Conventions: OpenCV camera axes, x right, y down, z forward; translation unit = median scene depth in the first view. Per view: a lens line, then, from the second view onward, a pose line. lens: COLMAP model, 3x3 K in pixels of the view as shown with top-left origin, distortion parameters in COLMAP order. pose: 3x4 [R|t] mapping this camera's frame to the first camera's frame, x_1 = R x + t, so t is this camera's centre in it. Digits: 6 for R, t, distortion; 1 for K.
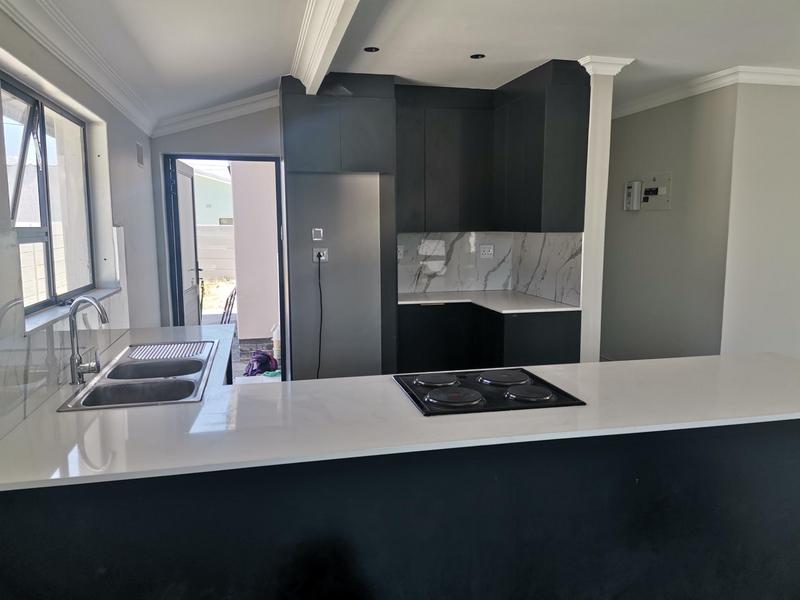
lens RADIAL K [[606.2, 0, 405.2], [0, 606.2, 302.5], [0, 0, 1]] dist [0.133883, -0.202197]
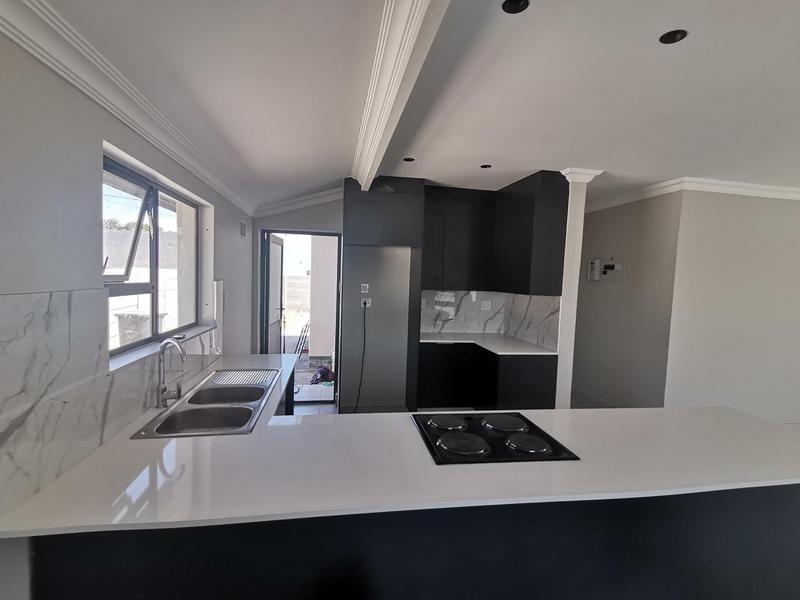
lens RADIAL K [[396.4, 0, 400.2], [0, 396.4, 304.0], [0, 0, 1]] dist [0.058478, -0.036326]
pose [[0.996701, 0.044691, -0.067755, 0.001106], [-0.048673, 0.997112, -0.058293, -0.030696], [0.064954, 0.061398, 0.995998, 0.112230]]
